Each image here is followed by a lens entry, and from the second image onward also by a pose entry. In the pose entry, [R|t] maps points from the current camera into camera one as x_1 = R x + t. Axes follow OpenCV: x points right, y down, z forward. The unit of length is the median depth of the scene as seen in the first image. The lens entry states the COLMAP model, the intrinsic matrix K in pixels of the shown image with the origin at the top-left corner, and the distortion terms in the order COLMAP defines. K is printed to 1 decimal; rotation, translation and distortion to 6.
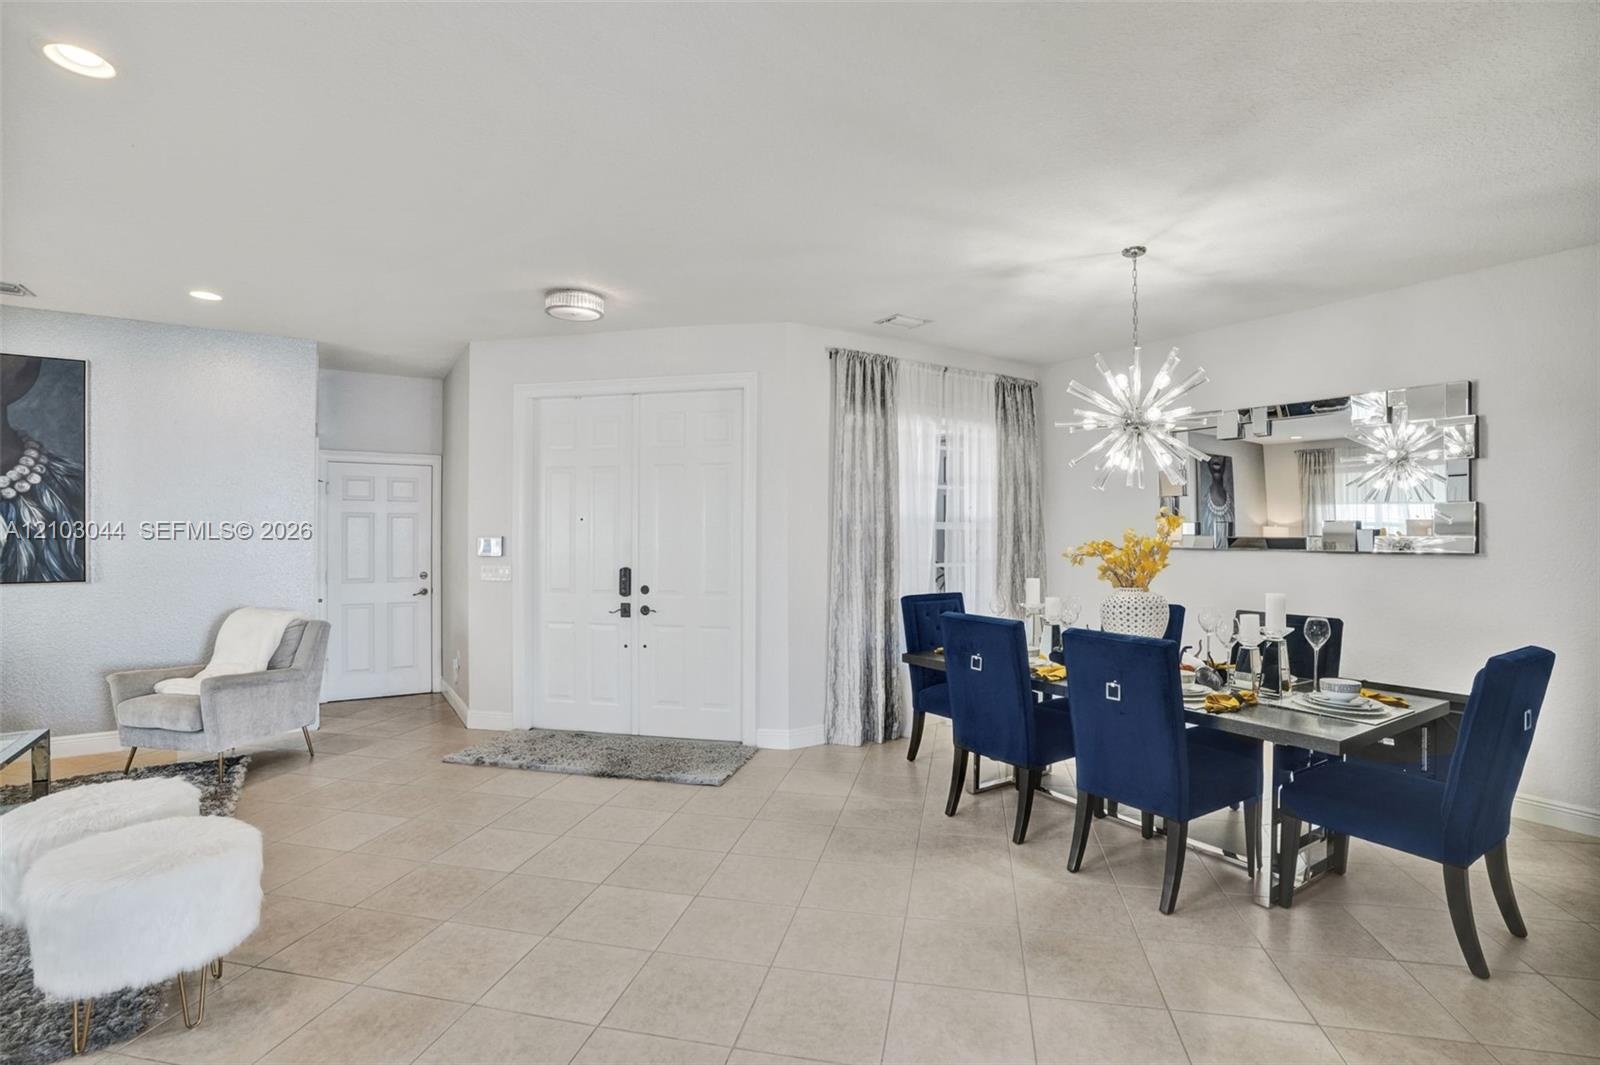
lens RADIAL K [[729.6, 0, 806.9], [0, 729.6, 530.4], [0, 0, 1]] dist [-0.030217, 0.000589]
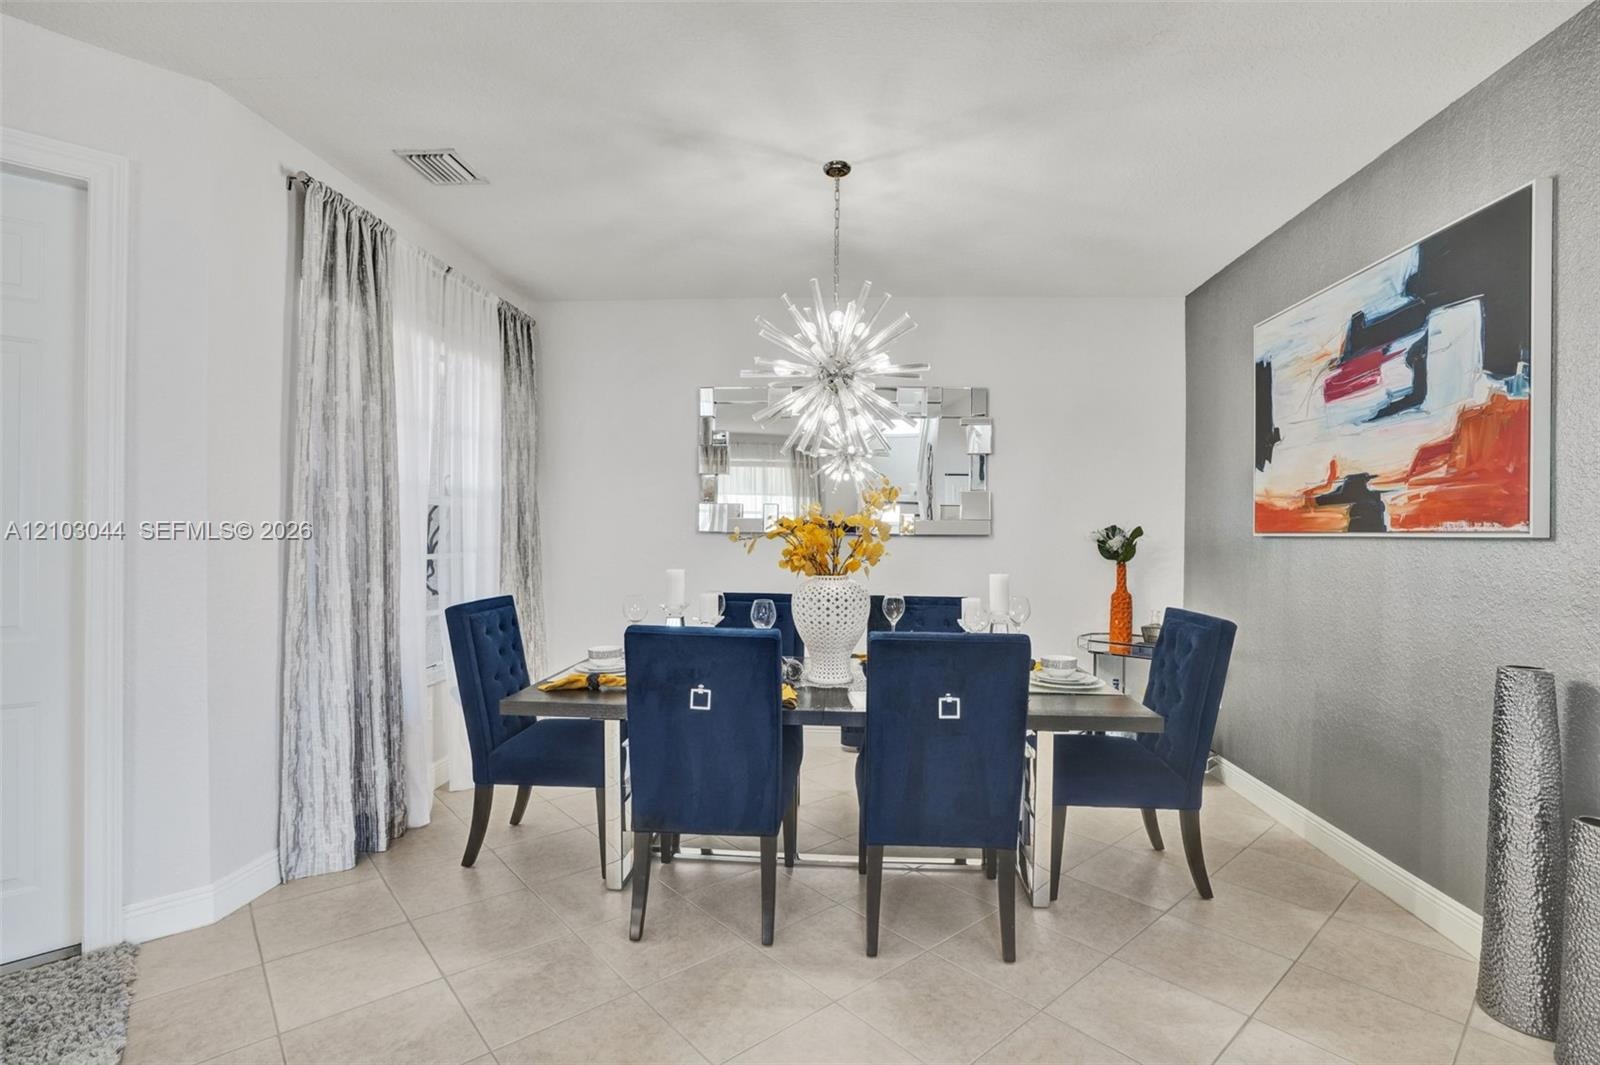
lens RADIAL K [[729.6, 0, 806.9], [0, 729.6, 530.4], [0, 0, 1]] dist [-0.030217, 0.000589]
pose [[0.607703, -0.001255, 0.794163, -0.160401], [-0.013008, 0.999849, 0.011534, 0.013051], [-0.794058, -0.017340, 0.607595, 0.354814]]
